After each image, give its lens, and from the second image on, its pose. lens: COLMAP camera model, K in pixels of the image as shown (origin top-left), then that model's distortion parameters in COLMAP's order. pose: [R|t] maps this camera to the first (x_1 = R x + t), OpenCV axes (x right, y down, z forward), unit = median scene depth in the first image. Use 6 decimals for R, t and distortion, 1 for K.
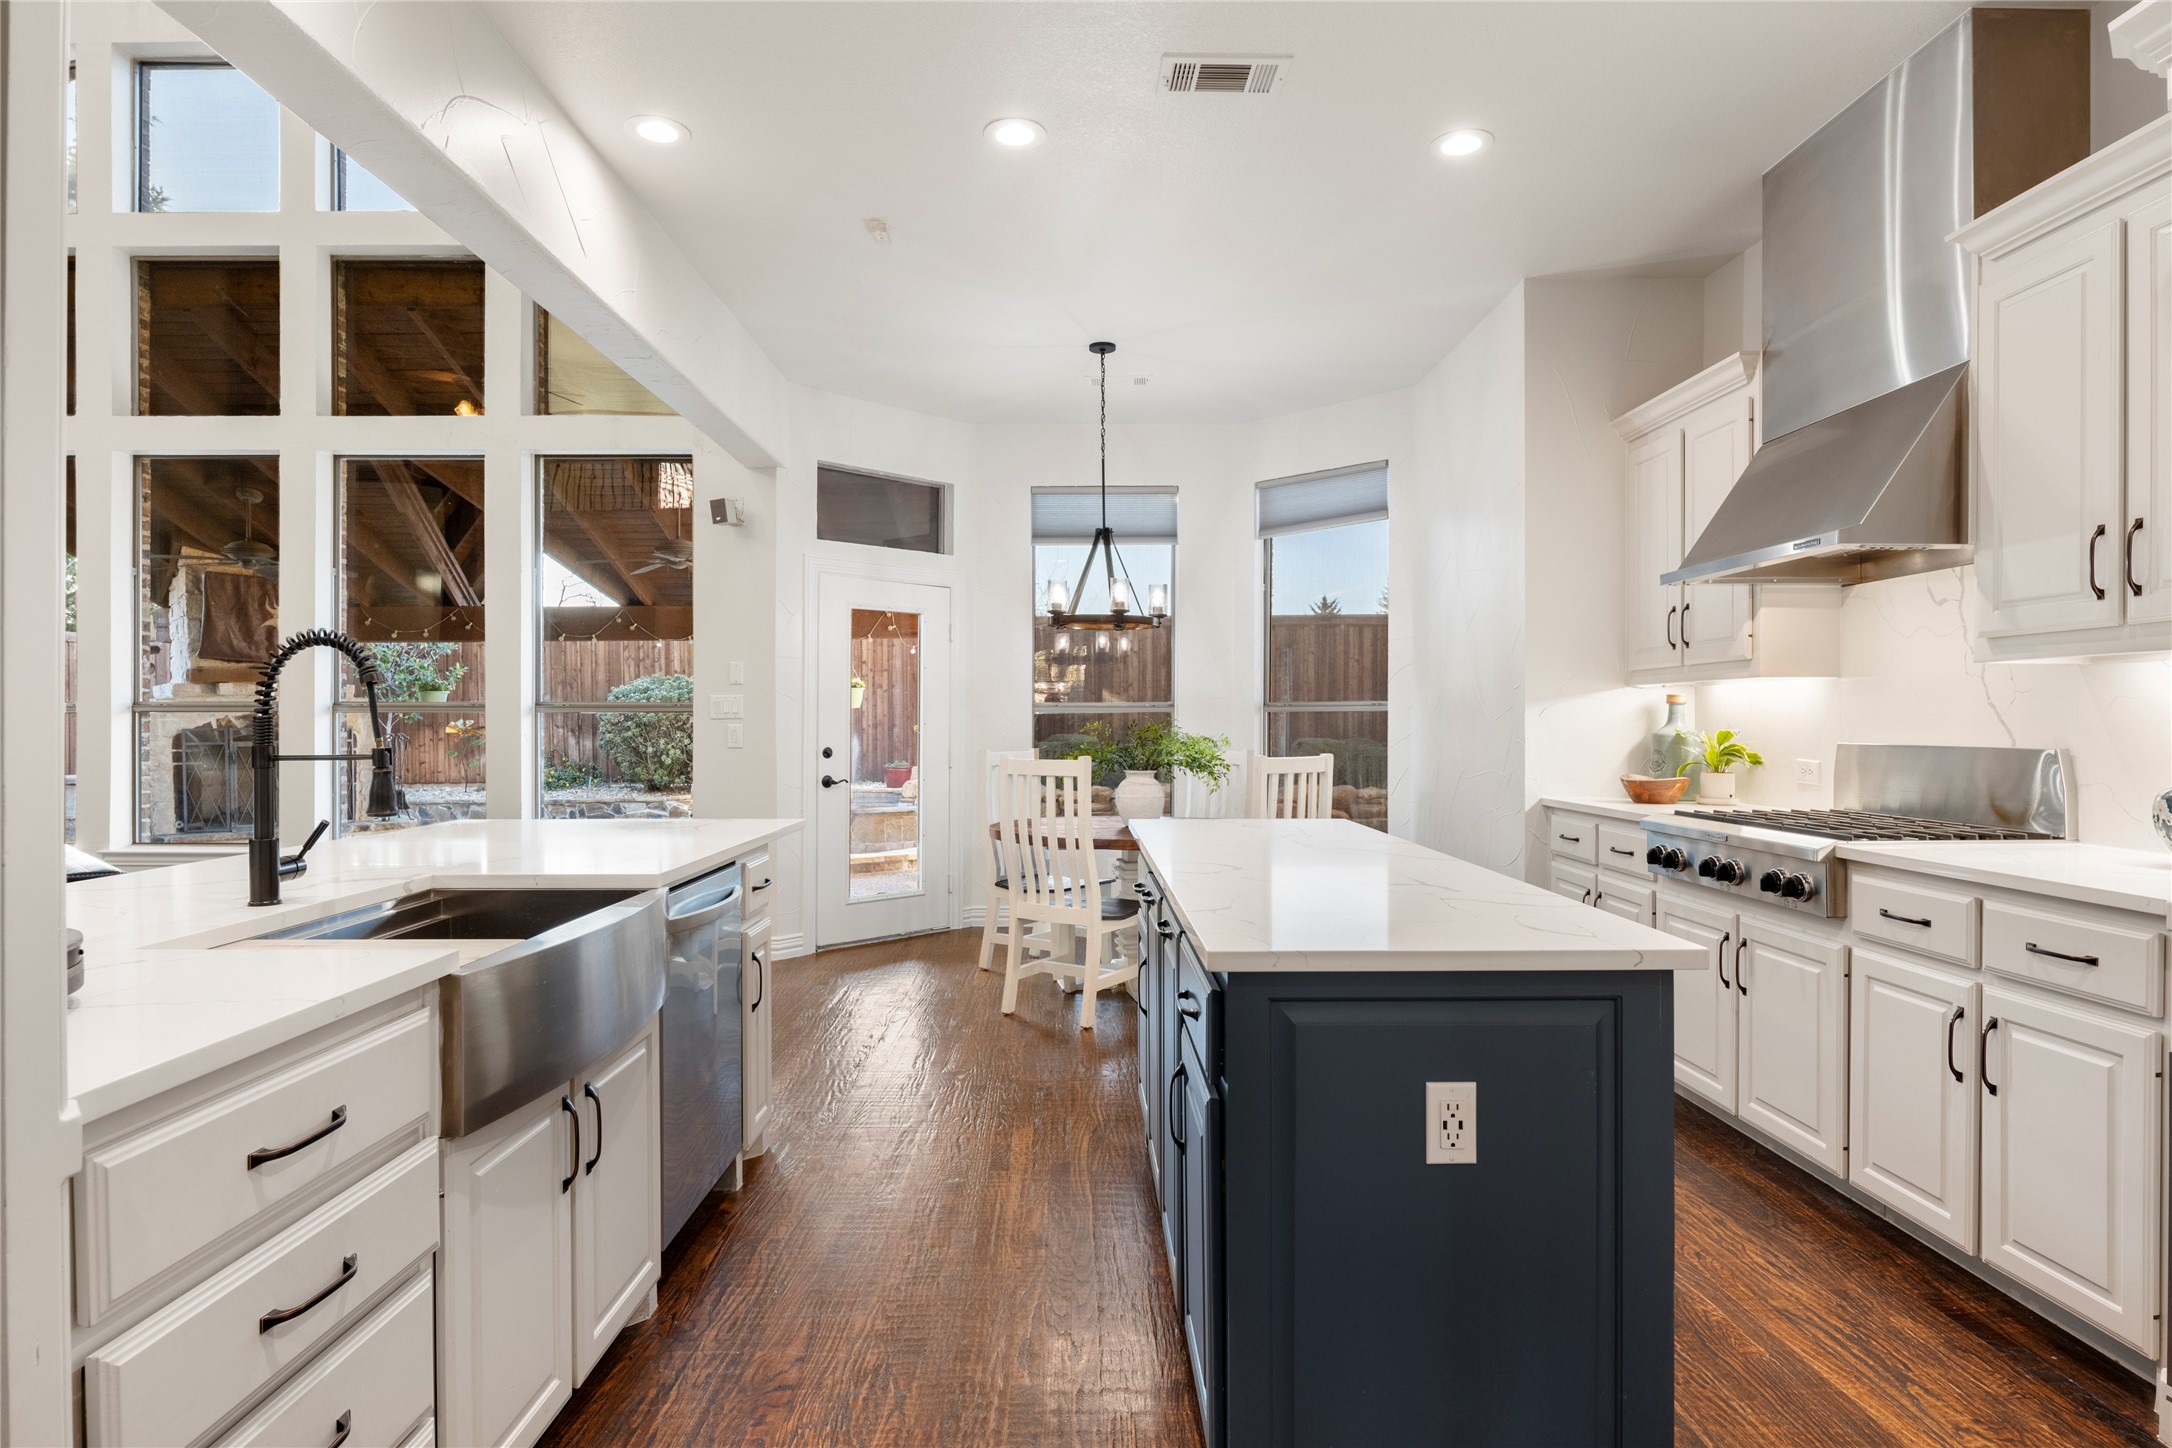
lens RADIAL K [[1178.4, 0, 1079.7], [0, 1178.4, 733.0], [0, 0, 1]] dist [-0.001641, -0.005403]
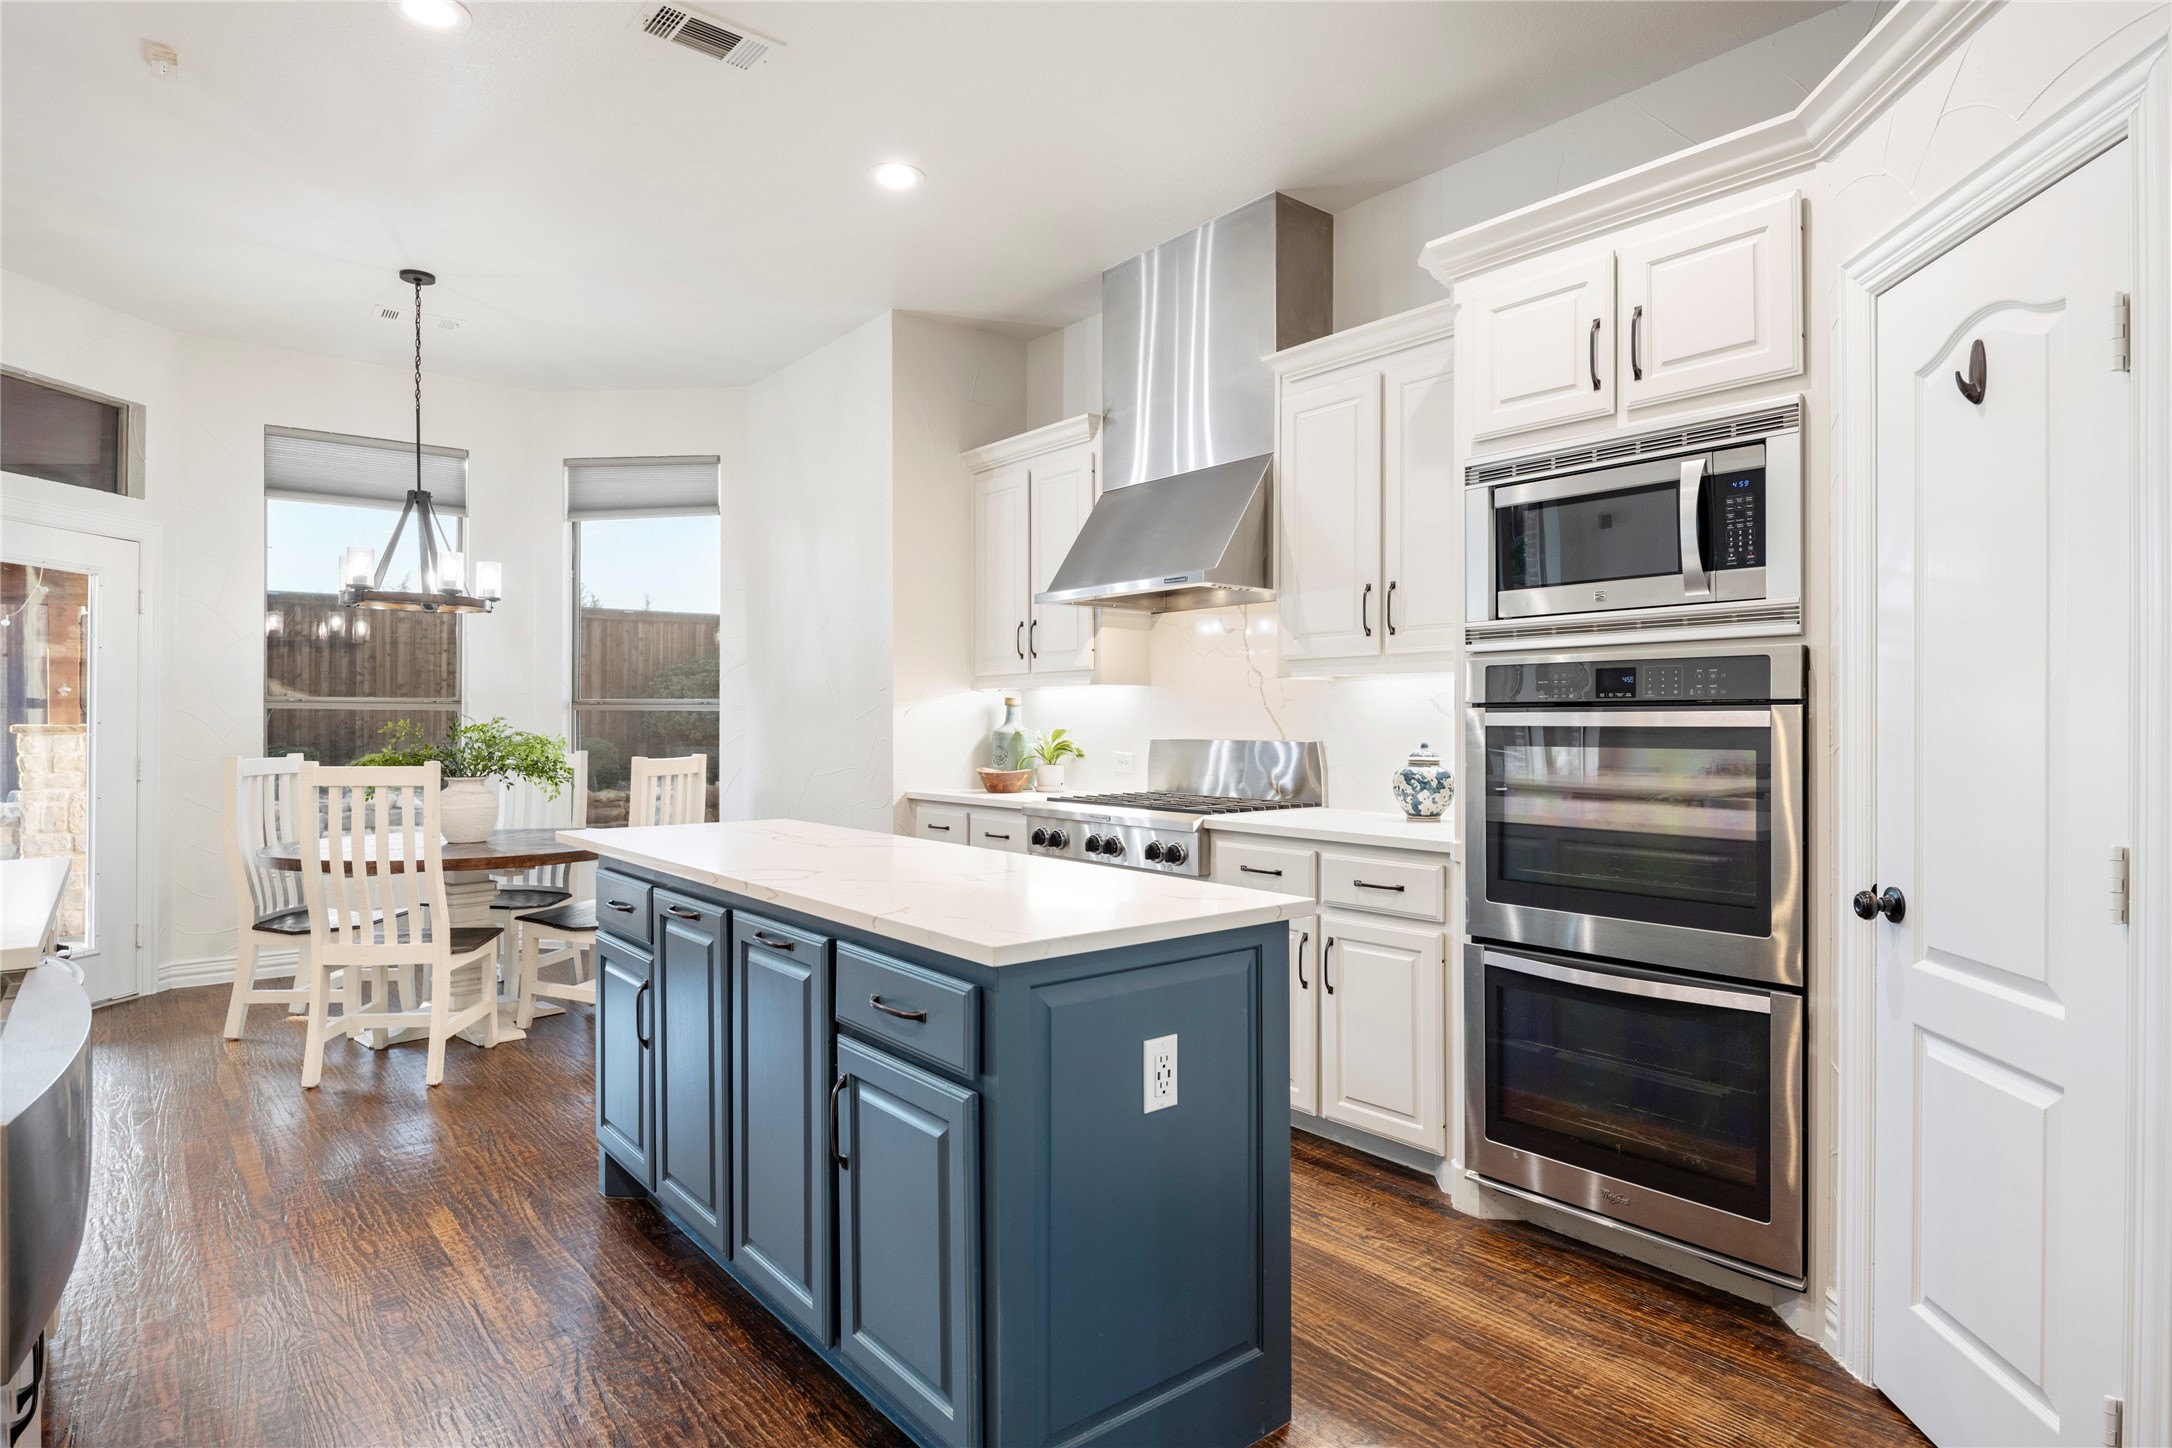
lens RADIAL K [[1178.4, 0, 1081.5], [0, 1178.4, 721.9], [0, 0, 1]] dist [-0.001641, -0.005403]
pose [[0.780583, 0.001221, 0.625051, -0.130400], [0.004357, 0.999963, -0.007395, -0.000162], [-0.625037, 0.008496, 0.780549, 0.044744]]
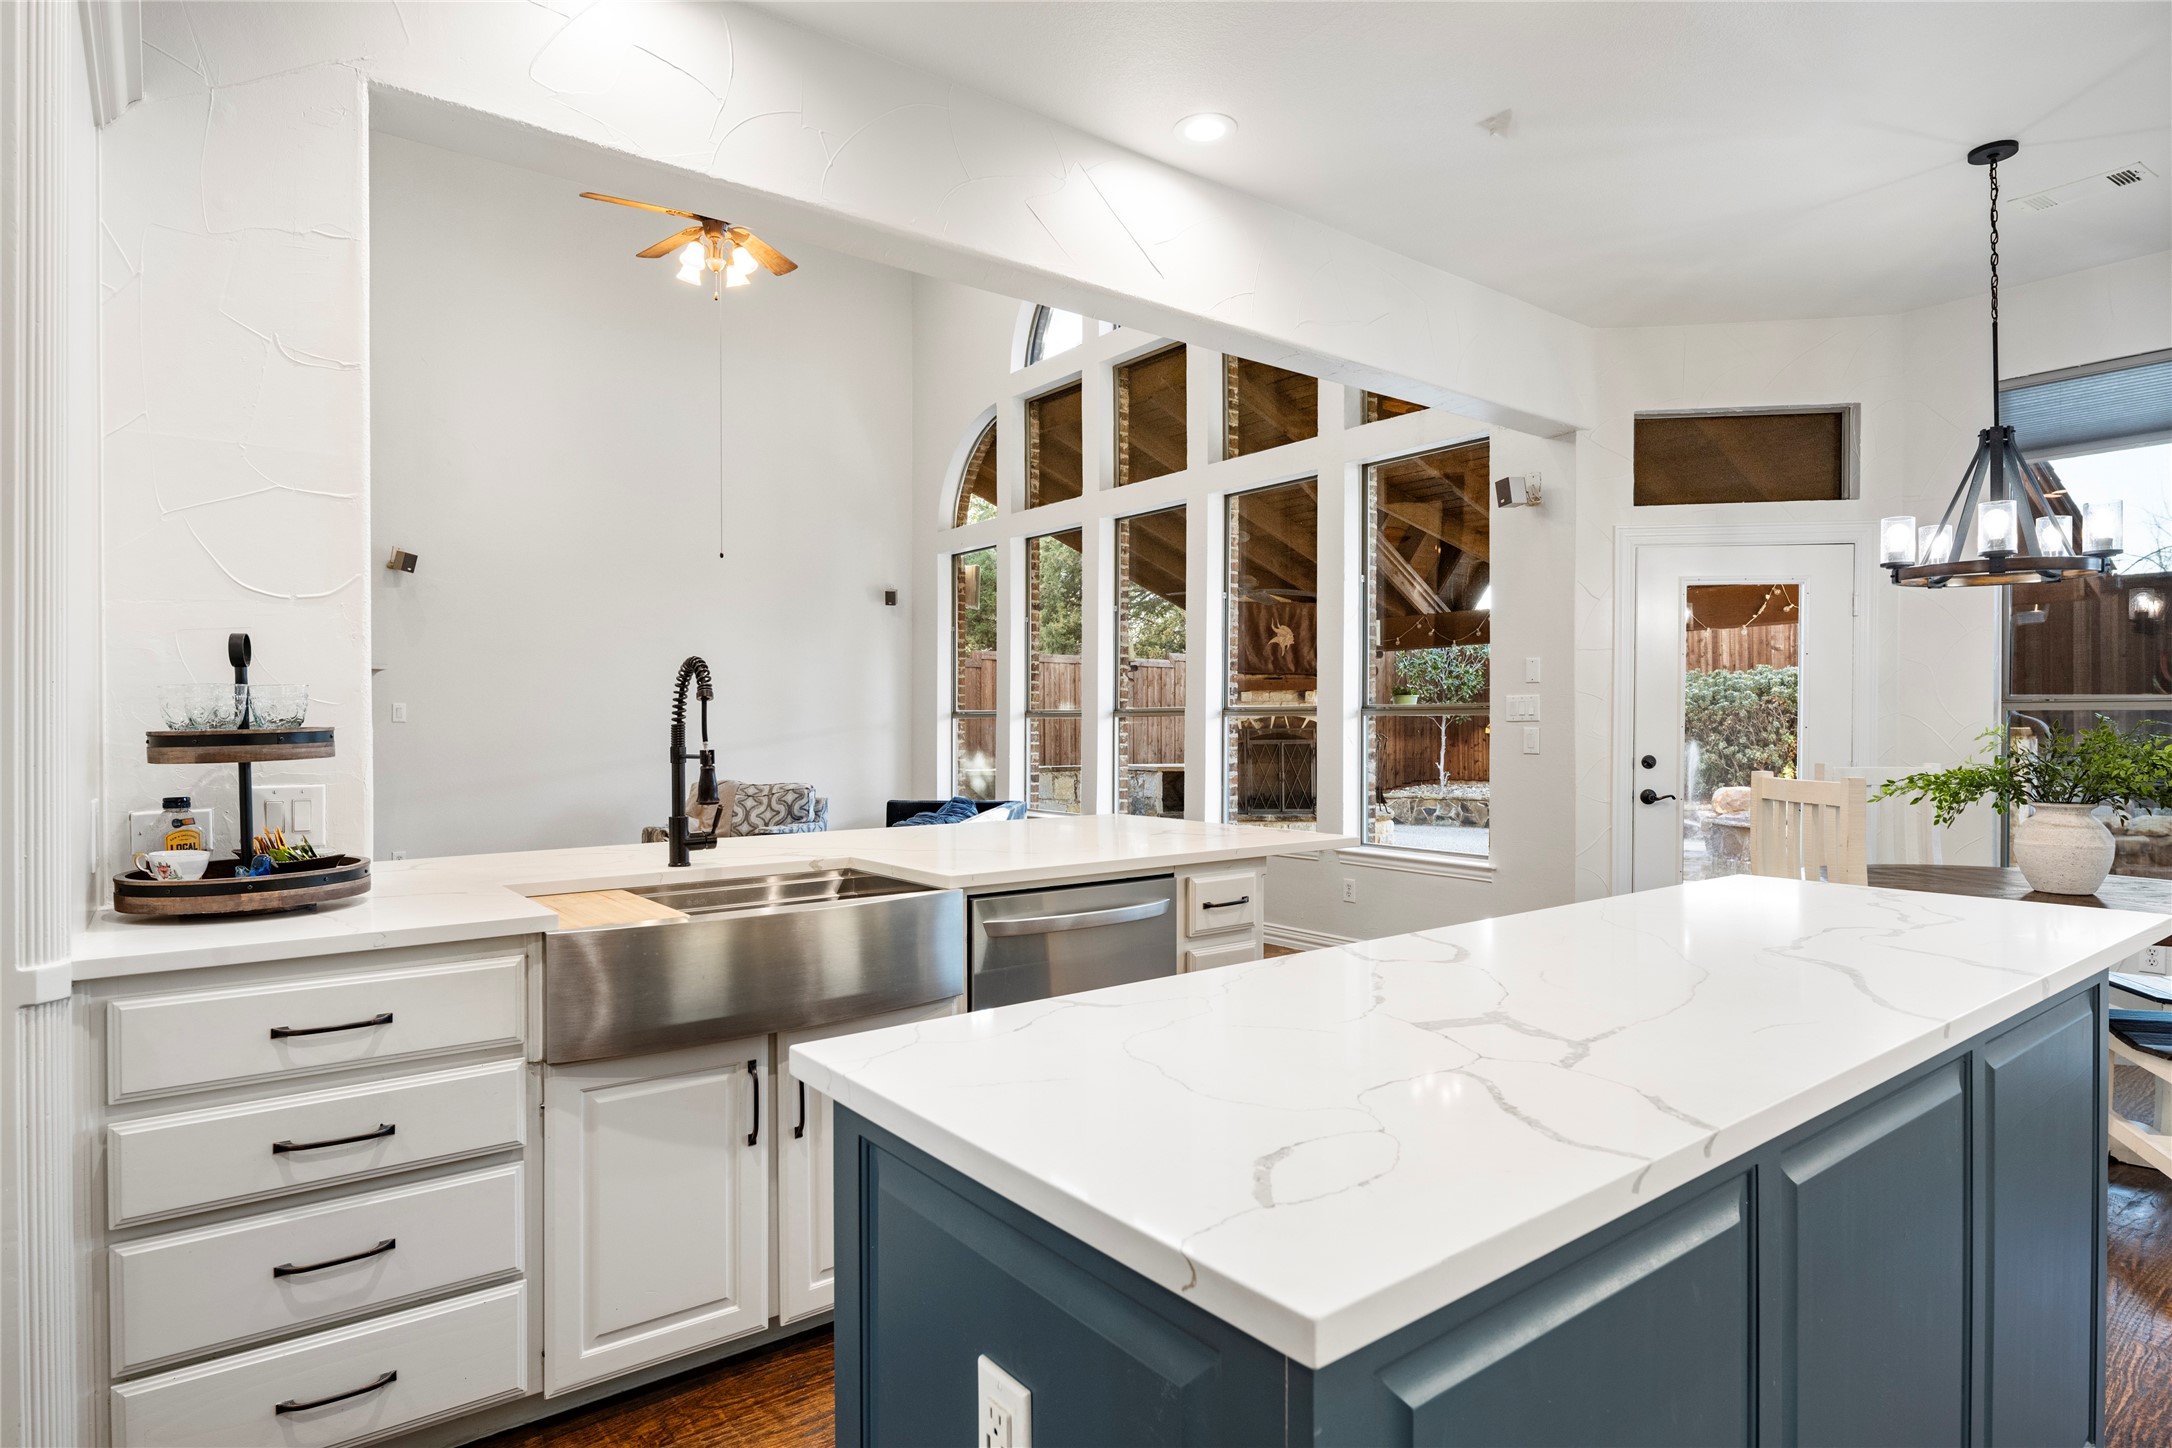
lens RADIAL K [[1178.4, 0, 1076.1], [0, 1178.4, 731.1], [0, 0, 1]] dist [-0.001641, -0.005403]
pose [[0.601534, 0.004998, -0.798832, 0.225294], [-0.006446, 0.999978, 0.001403, -0.003928], [0.798821, 0.004305, 0.601553, 0.195849]]
